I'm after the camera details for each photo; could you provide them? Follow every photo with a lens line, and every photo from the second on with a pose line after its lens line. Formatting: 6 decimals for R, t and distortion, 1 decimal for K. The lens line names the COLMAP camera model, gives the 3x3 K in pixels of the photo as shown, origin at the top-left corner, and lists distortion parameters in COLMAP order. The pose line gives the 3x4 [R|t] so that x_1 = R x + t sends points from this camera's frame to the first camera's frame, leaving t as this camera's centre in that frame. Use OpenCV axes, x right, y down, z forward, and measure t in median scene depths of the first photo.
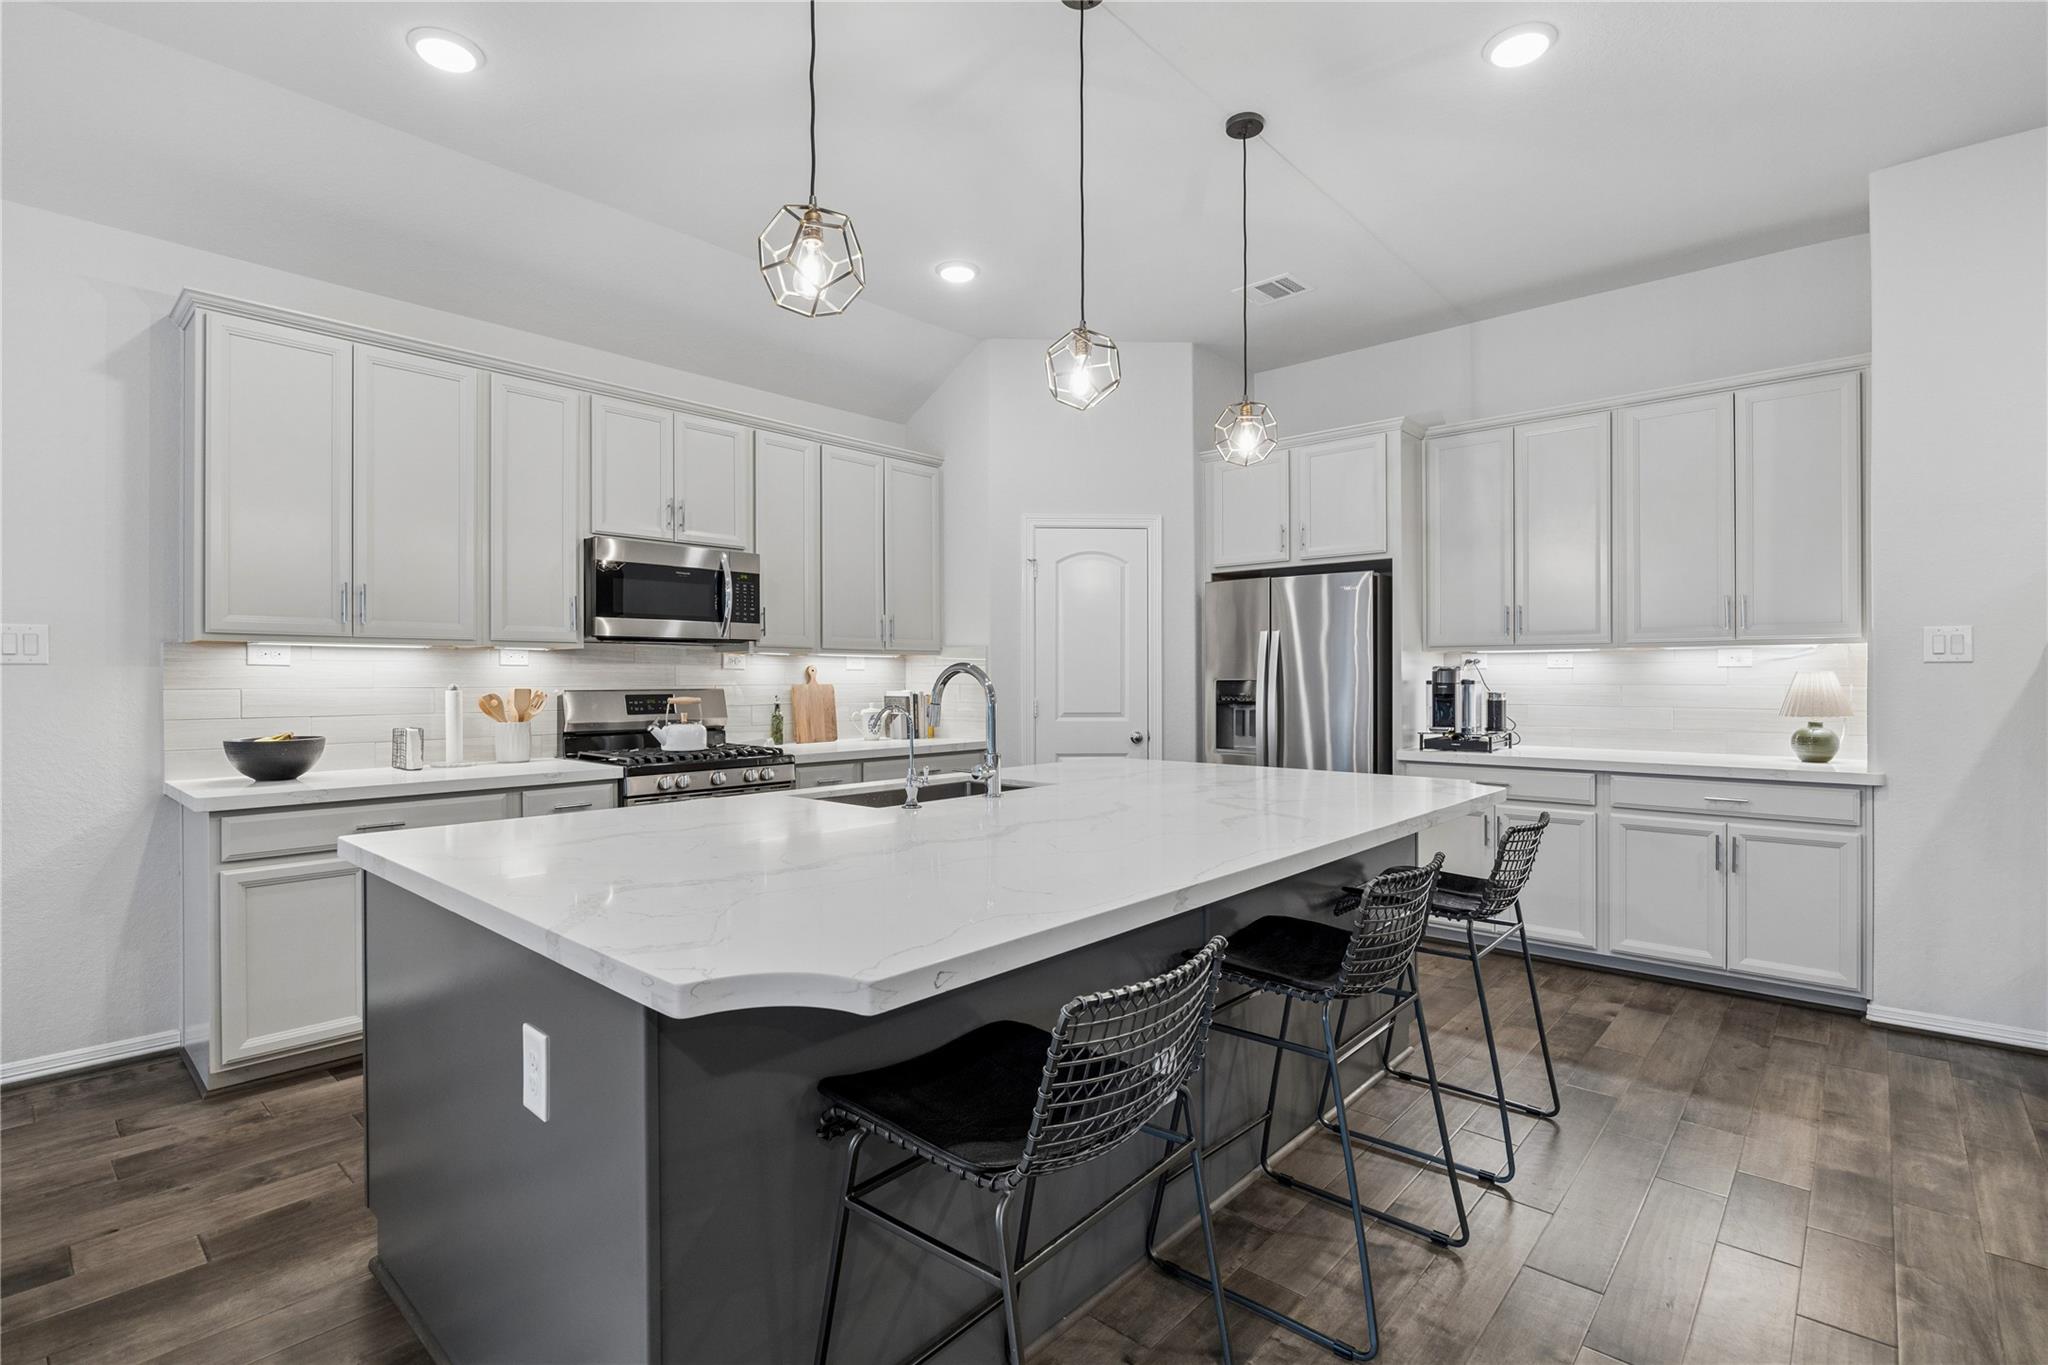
lens RADIAL K [[960.4, 0, 1016.1], [0, 960.4, 682.3], [0, 0, 1]] dist [-0.015526, 0.000255]
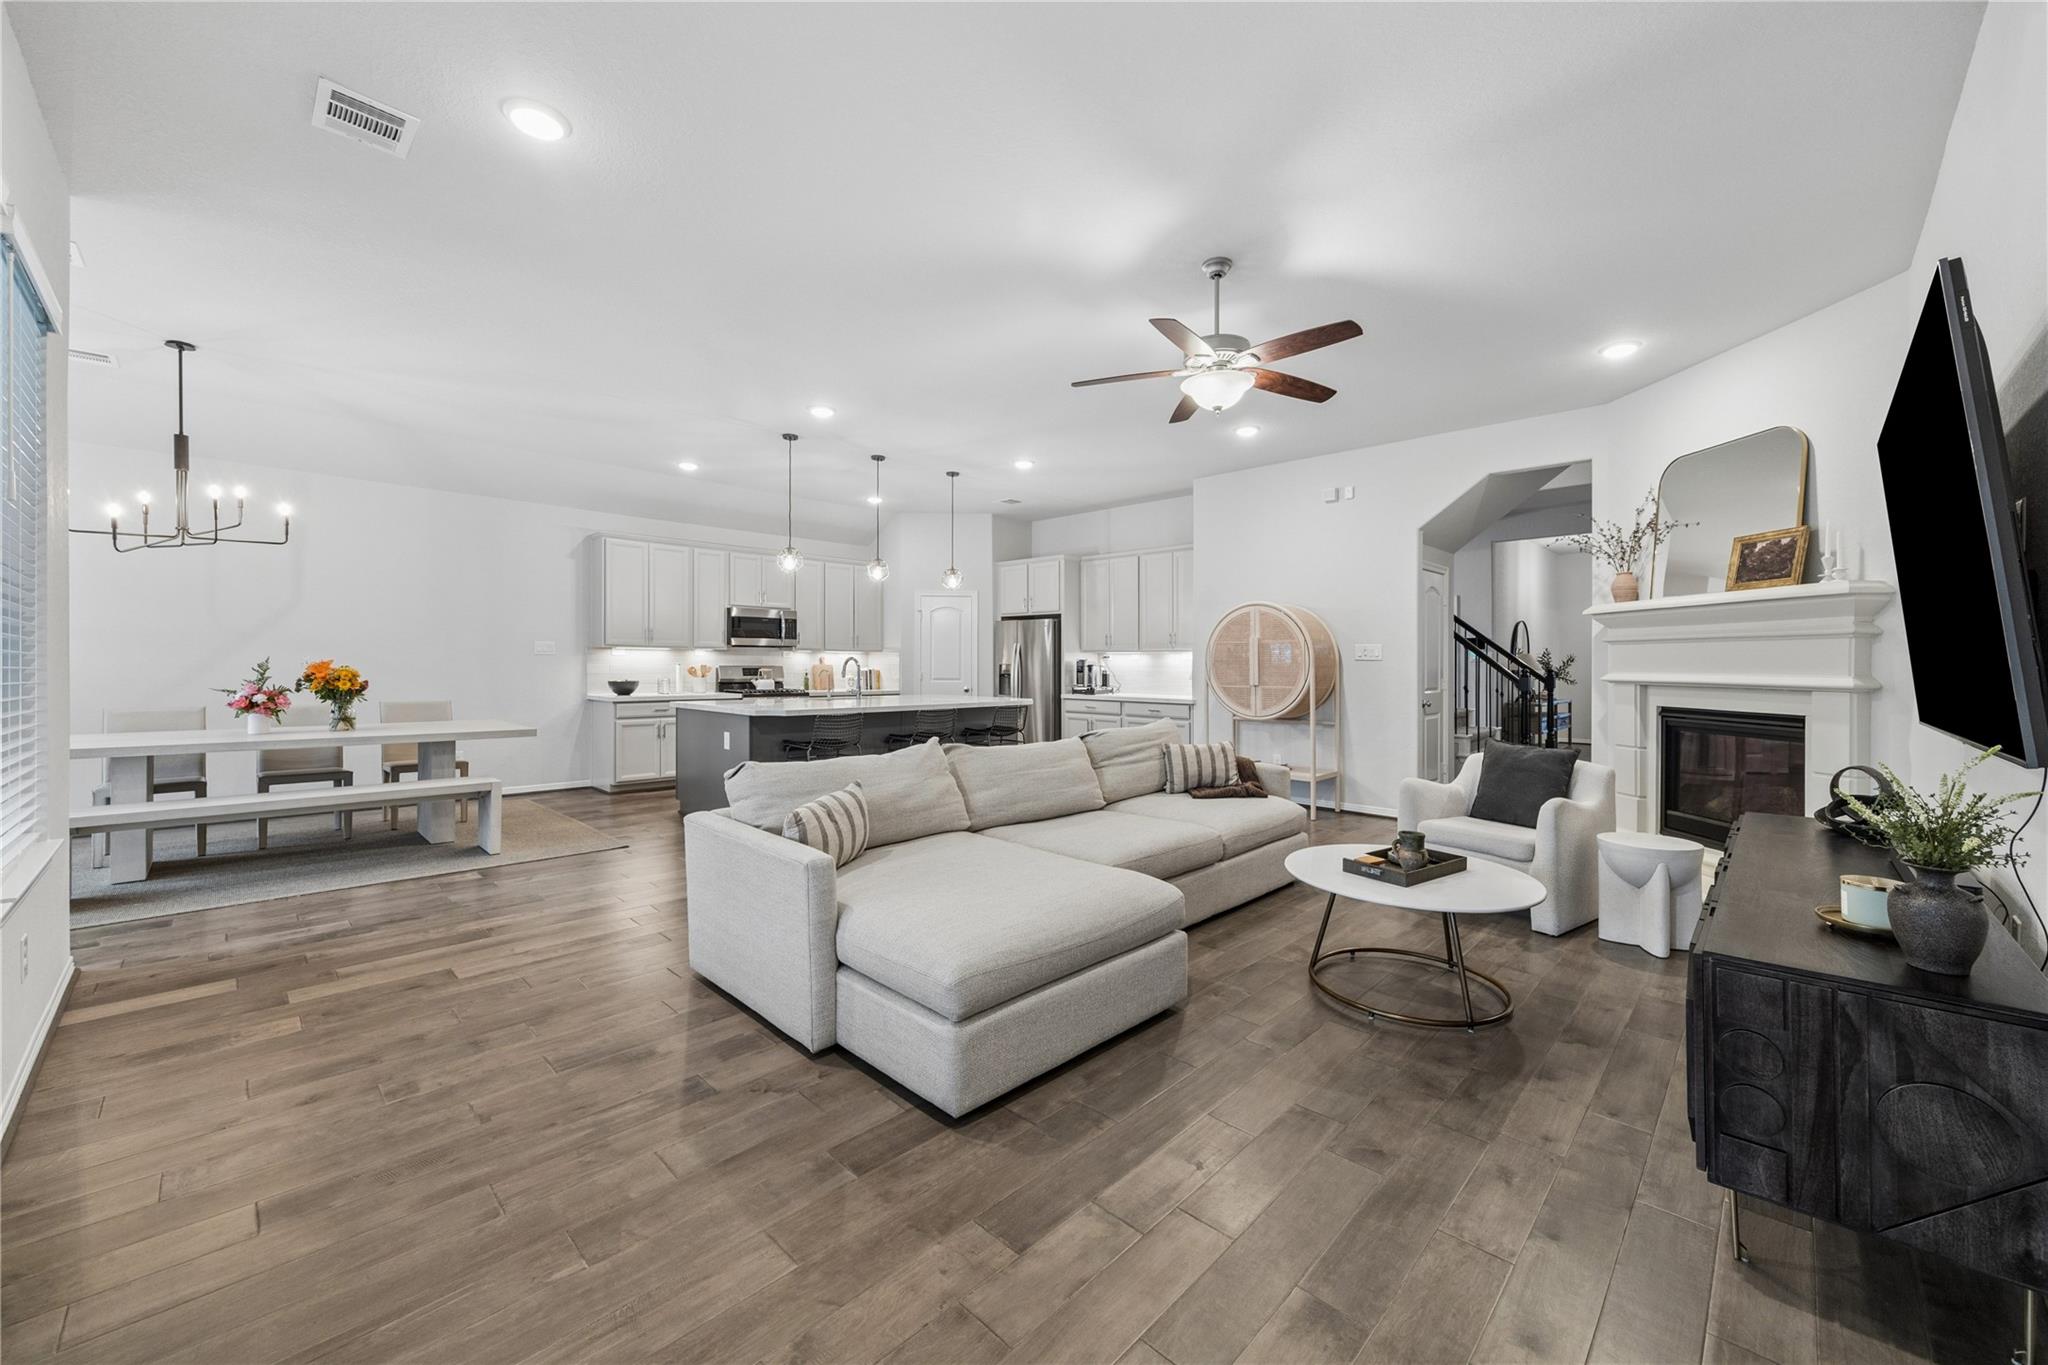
lens RADIAL K [[794.8, 0, 1029.9], [0, 794.8, 675.0], [0, 0, 1]] dist [0.000101, 0.000069]
pose [[0.999436, 0.008368, -0.032508, 0.417897], [-0.008105, 0.999934, 0.008187, 0.008578], [0.032574, -0.007919, 0.999438, -1.068662]]
